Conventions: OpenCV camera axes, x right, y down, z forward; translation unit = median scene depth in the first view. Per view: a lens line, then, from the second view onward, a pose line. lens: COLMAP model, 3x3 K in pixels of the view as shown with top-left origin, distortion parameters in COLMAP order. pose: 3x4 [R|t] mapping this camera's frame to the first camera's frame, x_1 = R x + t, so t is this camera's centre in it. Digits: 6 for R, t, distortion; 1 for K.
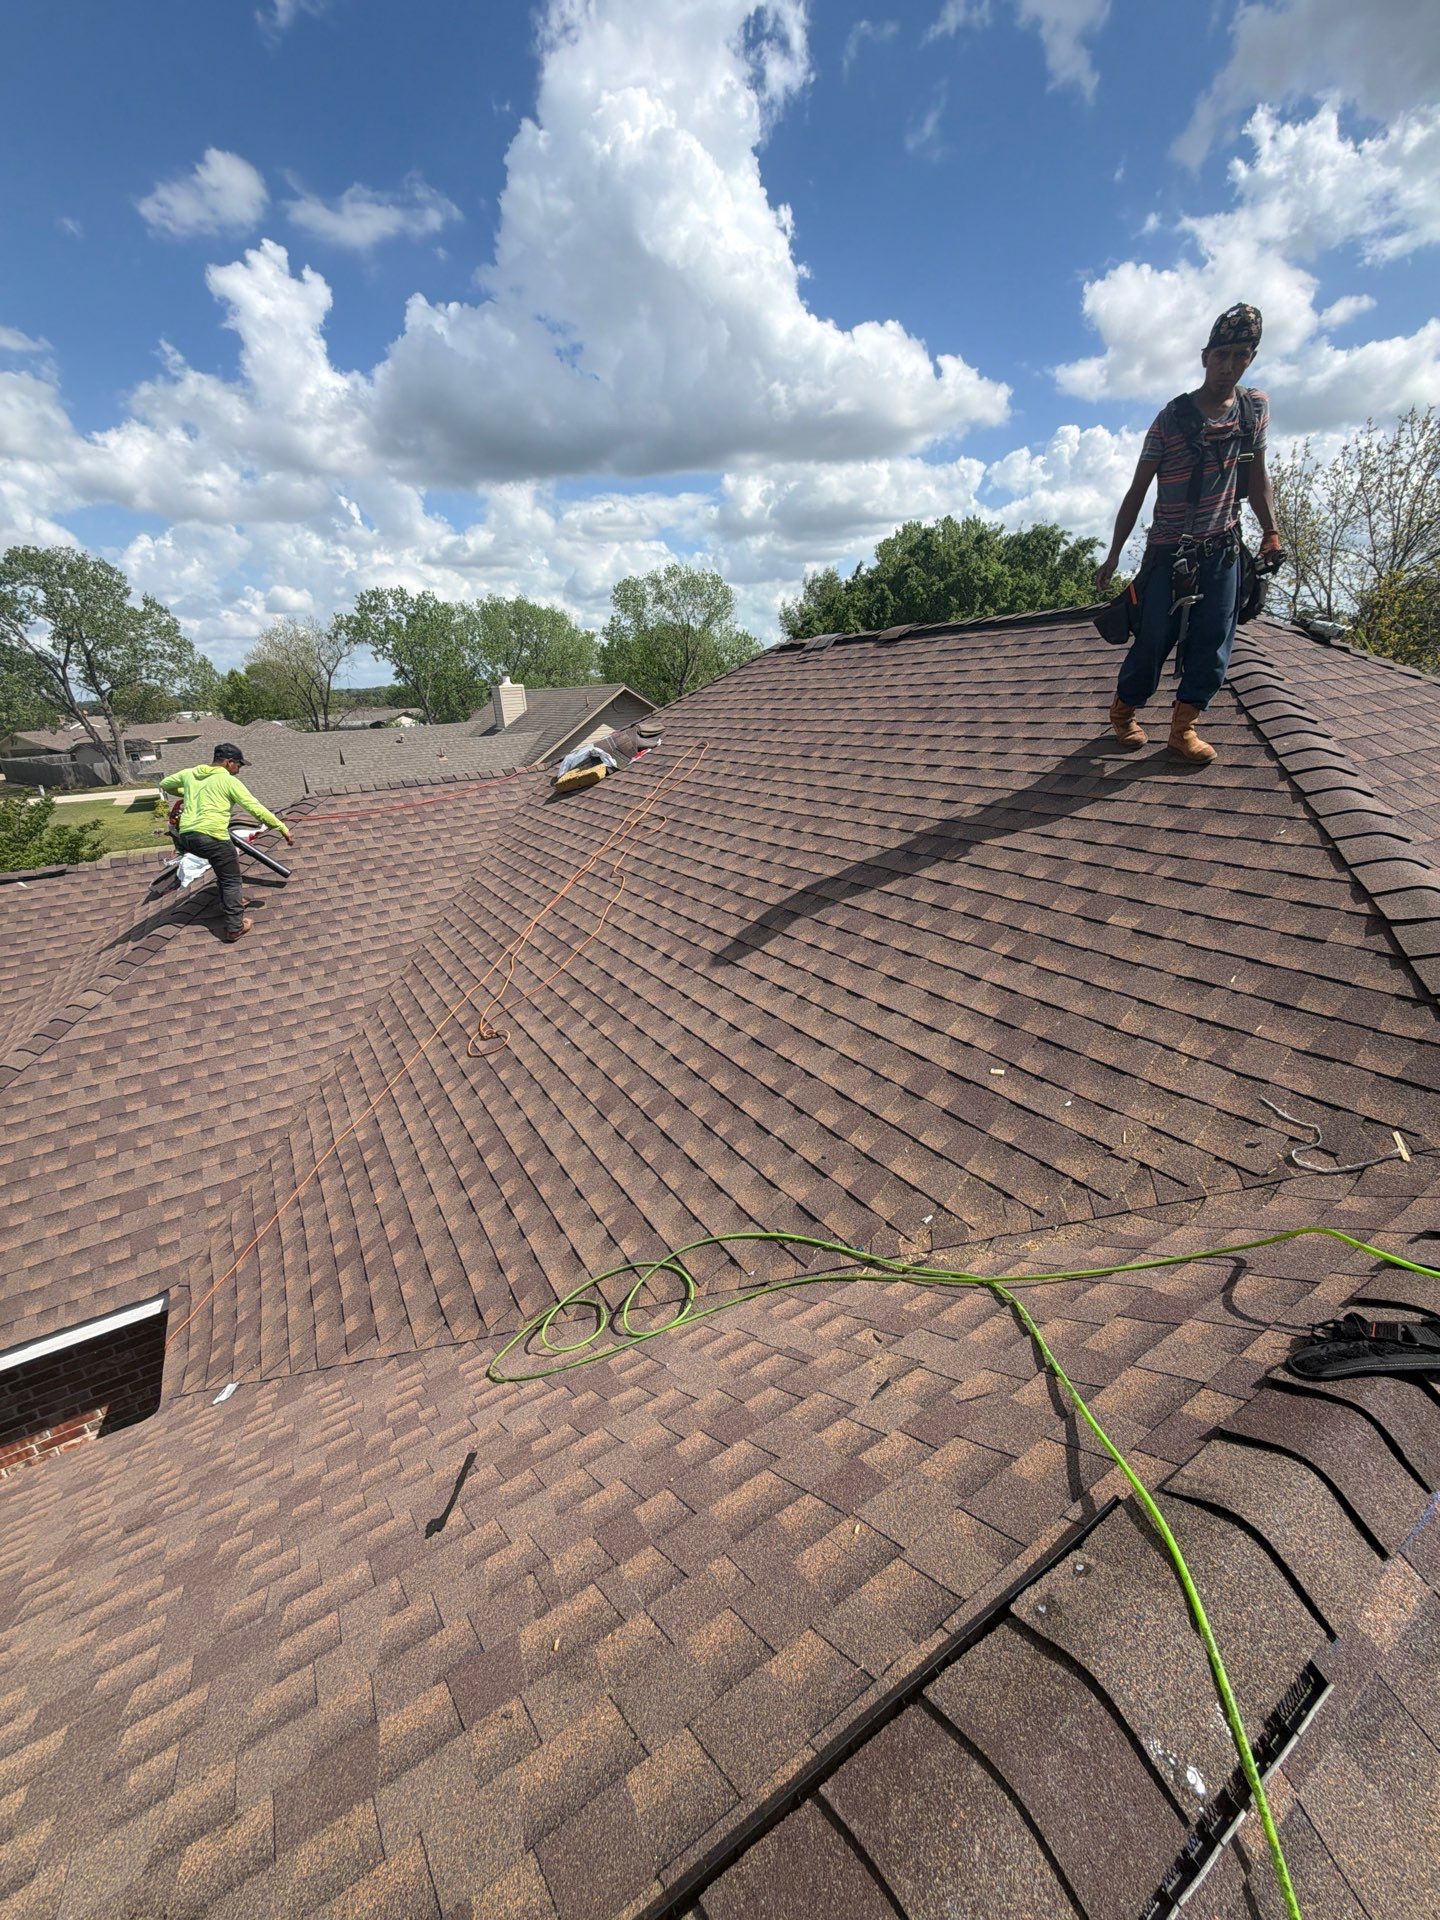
lens RADIAL K [[765.4, 0, 721.7], [0, 765.4, 956.6], [0, 0, 1]] dist [0.000260, -0.000136]
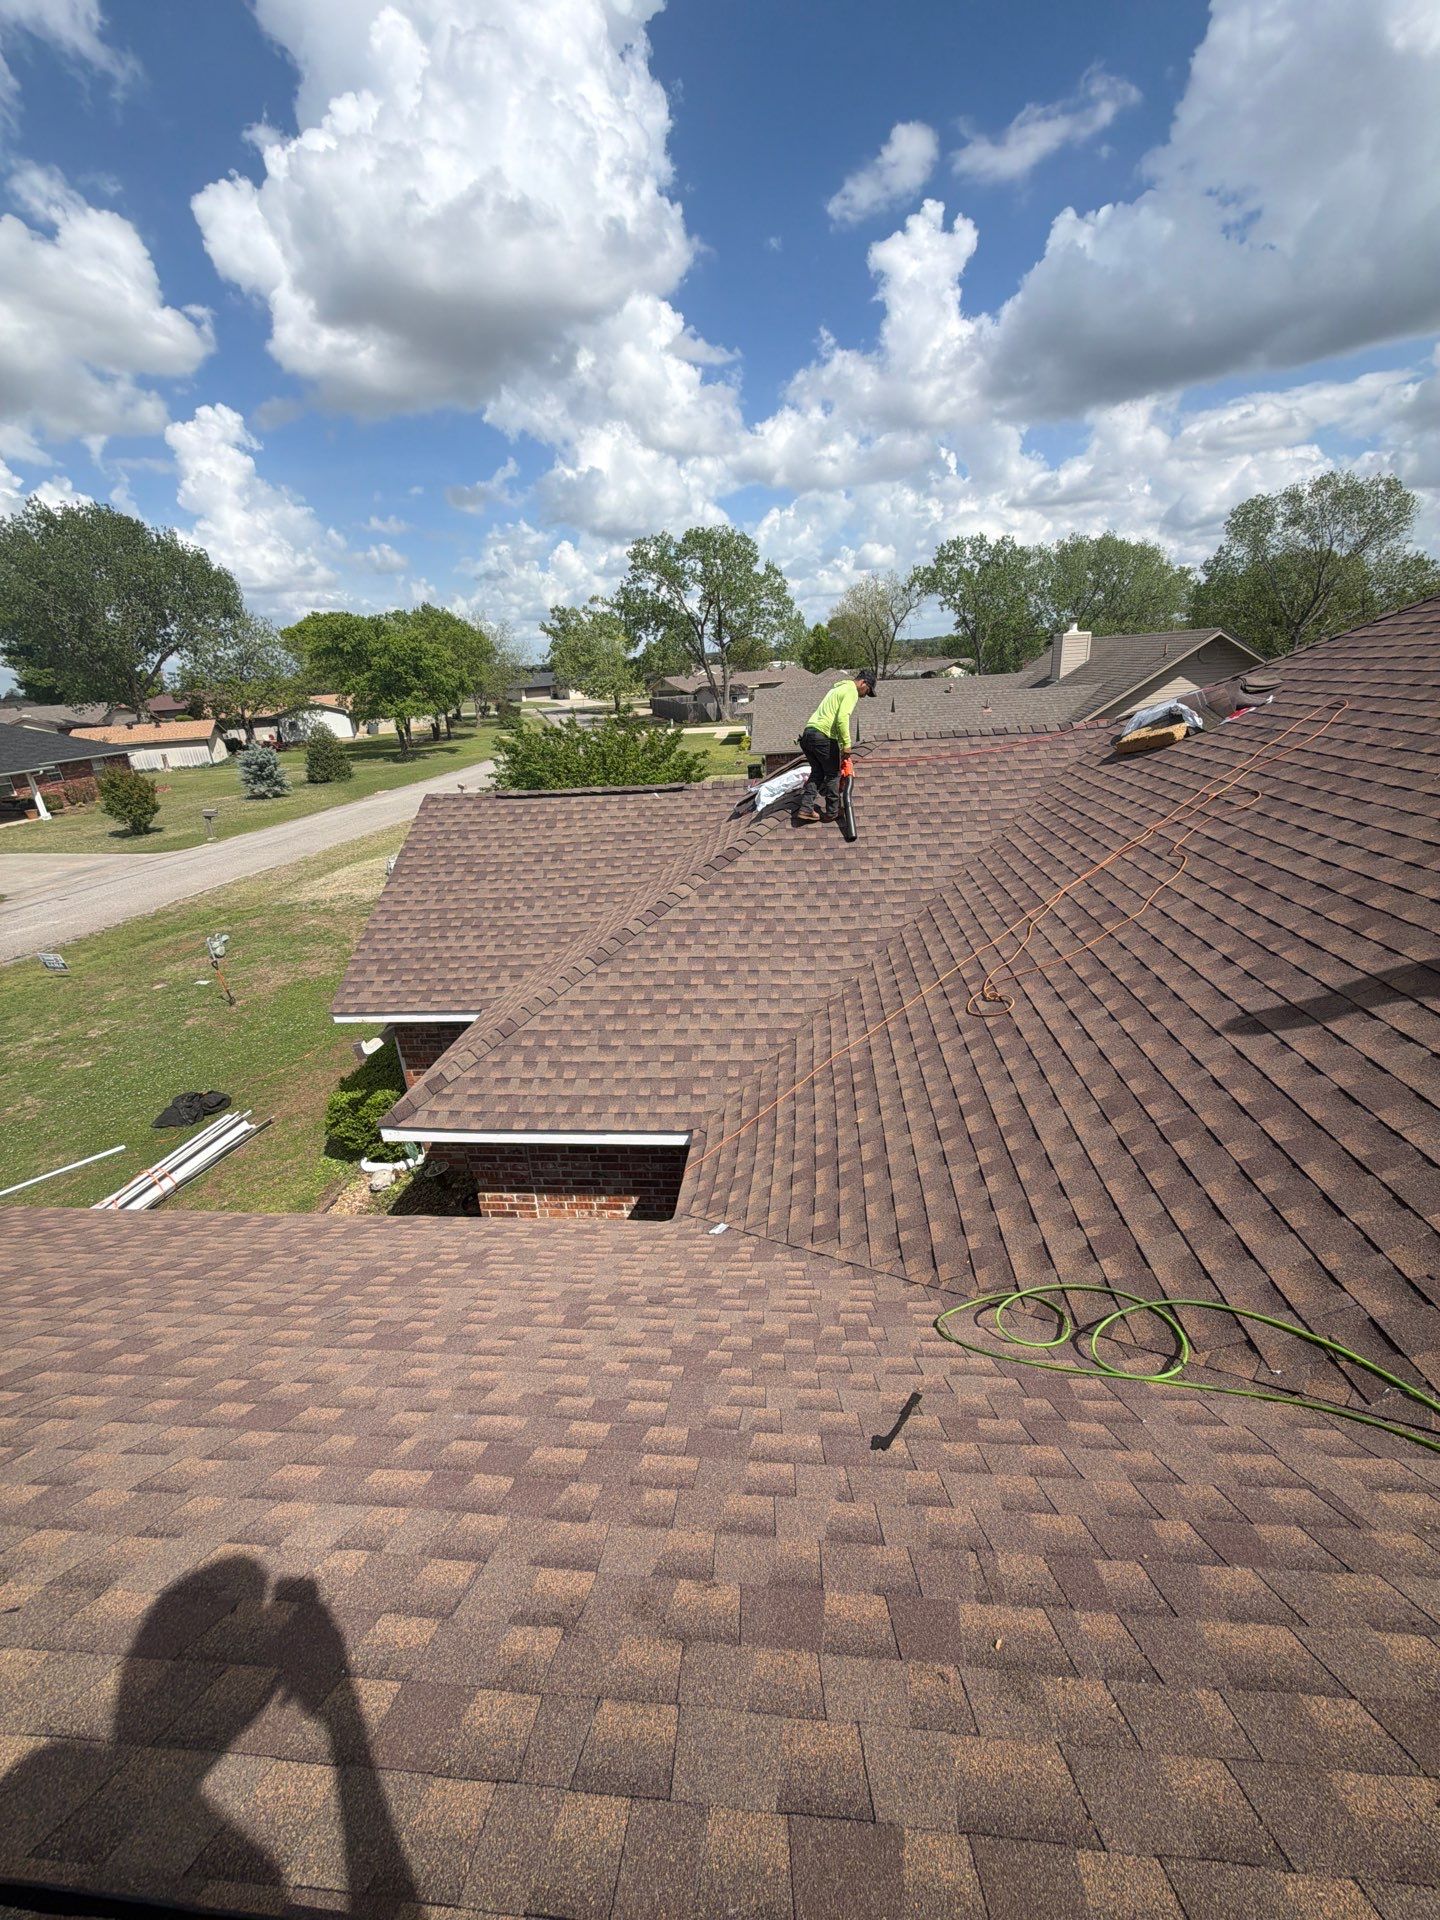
lens RADIAL K [[765.4, 0, 721.9], [0, 765.4, 956.4], [0, 0, 1]] dist [0.000260, -0.000136]
pose [[0.794623, 0.220489, -0.565649, -0.033638], [-0.187573, 0.975297, 0.116667, 0.001983], [0.577400, 0.013394, 0.816351, 0.000428]]
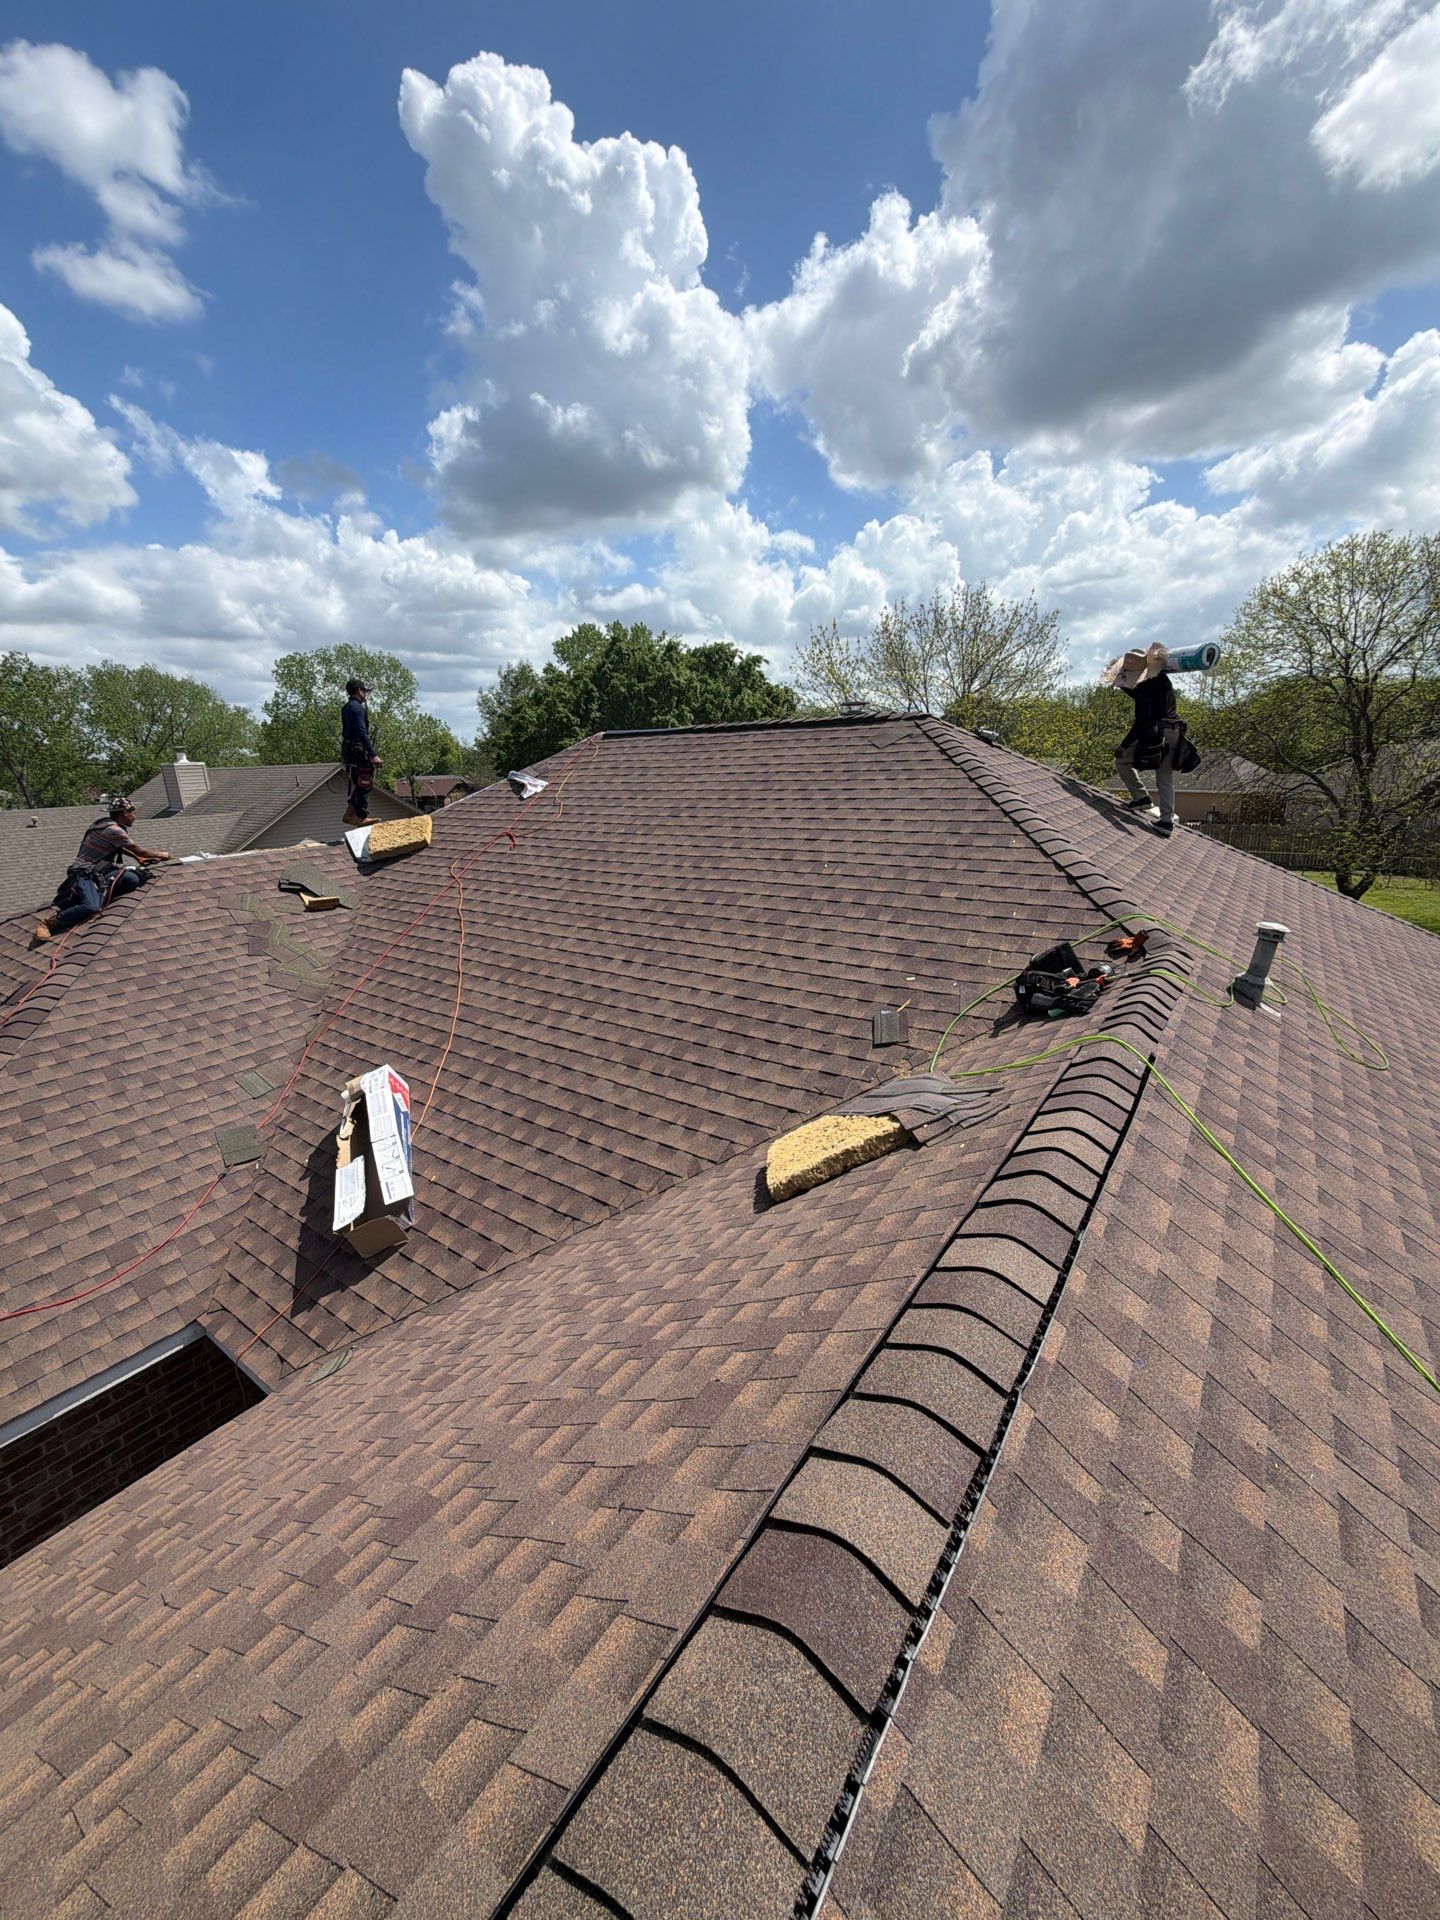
lens RADIAL K [[765.4, 0, 722.5], [0, 765.4, 970.6], [0, 0, 1]] dist [0.000260, -0.000136]
pose [[0.918186, -0.084708, 0.386986, -0.373097], [0.117720, 0.991086, -0.062368, 0.100864], [-0.378254, 0.102822, 0.919974, -0.231252]]
